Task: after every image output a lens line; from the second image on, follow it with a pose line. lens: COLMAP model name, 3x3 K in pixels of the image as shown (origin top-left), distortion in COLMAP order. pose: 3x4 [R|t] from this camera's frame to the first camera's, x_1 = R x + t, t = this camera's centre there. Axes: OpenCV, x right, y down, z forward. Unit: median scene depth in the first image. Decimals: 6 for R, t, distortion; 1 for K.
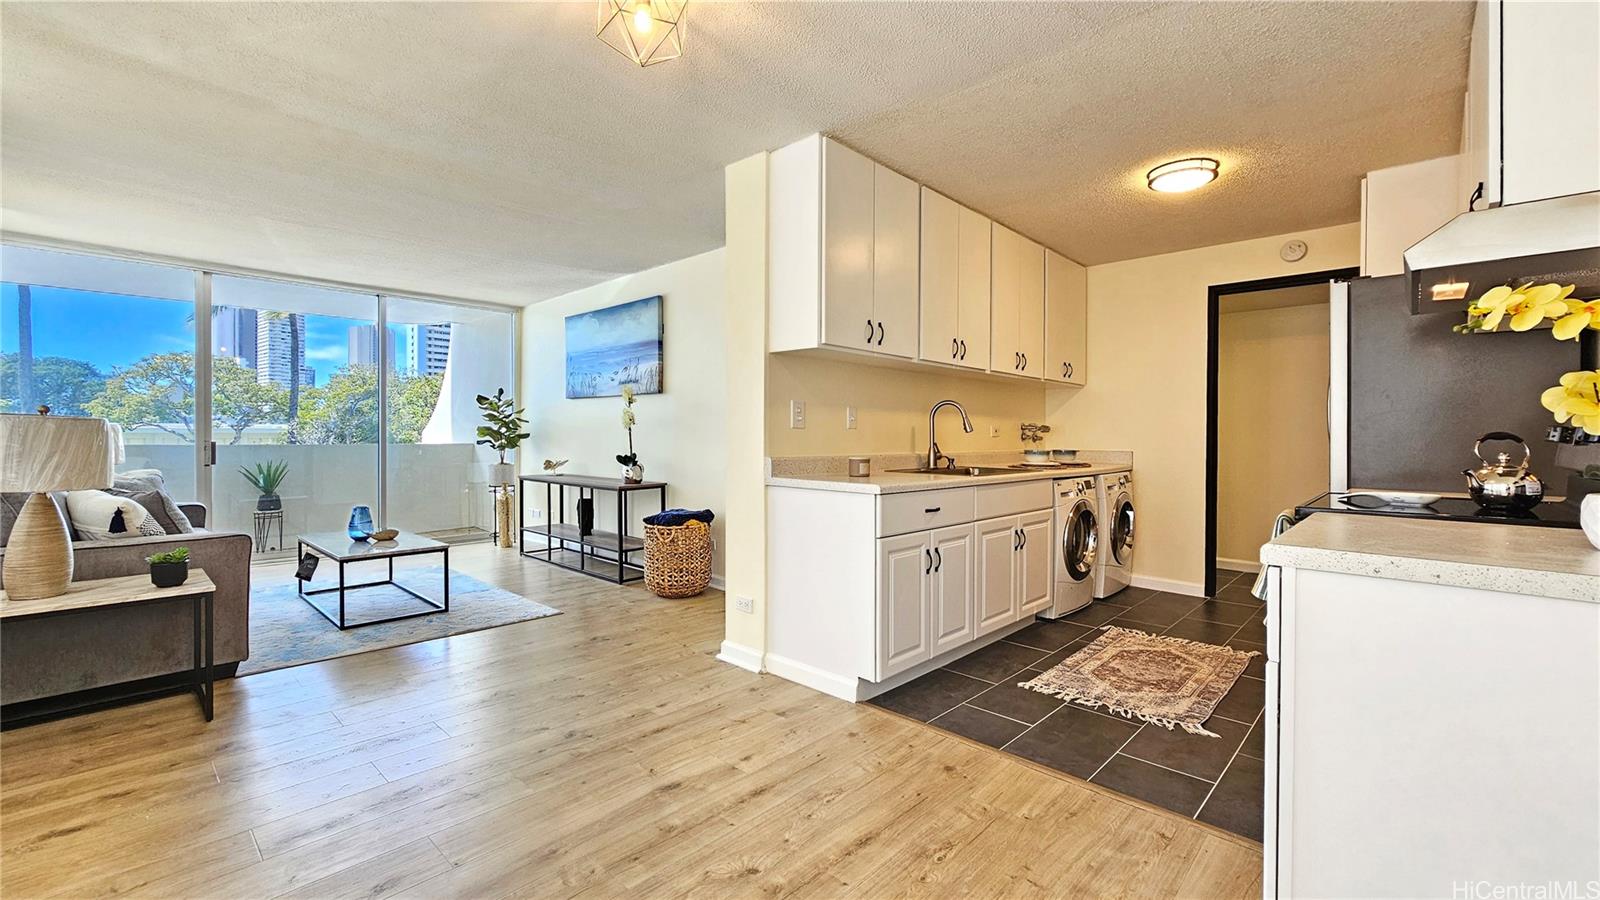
lens RADIAL K [[659.7, 0, 793.1], [0, 659.7, 438.3], [0, 0, 1]] dist [0.000021, -0.000053]
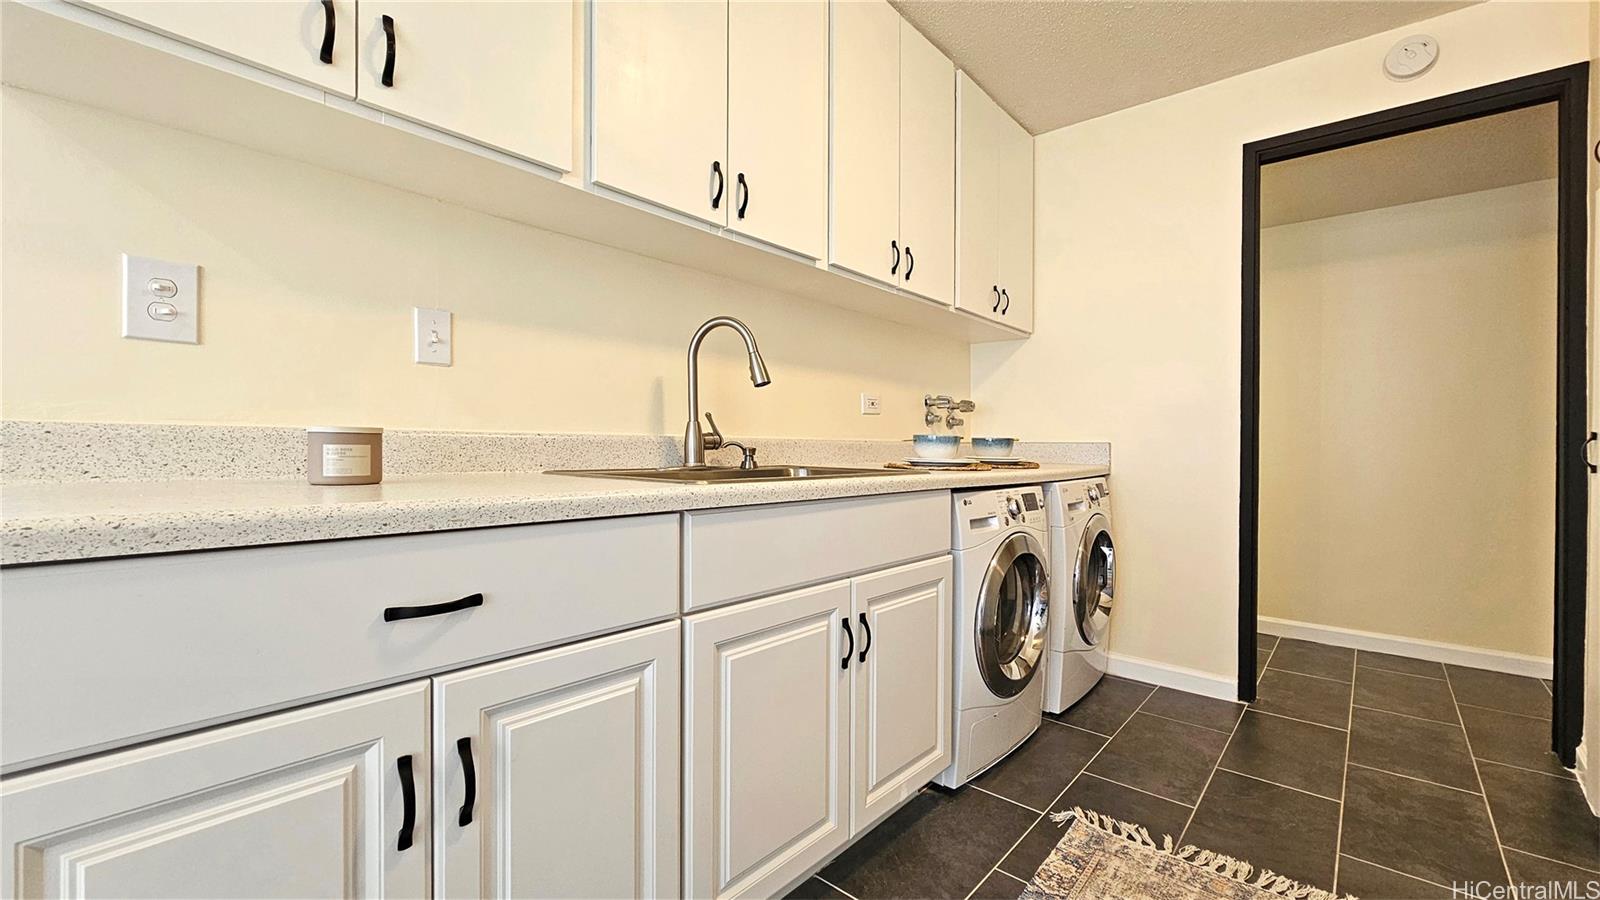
lens RADIAL K [[659.7, 0, 802.5], [0, 659.7, 442.8], [0, 0, 1]] dist [0.000021, -0.000053]
pose [[0.998363, 0.002888, 0.057117, 0.235145], [-0.002407, 0.999961, -0.008483, 0.028879], [-0.057140, 0.008332, 0.998331, 0.486282]]
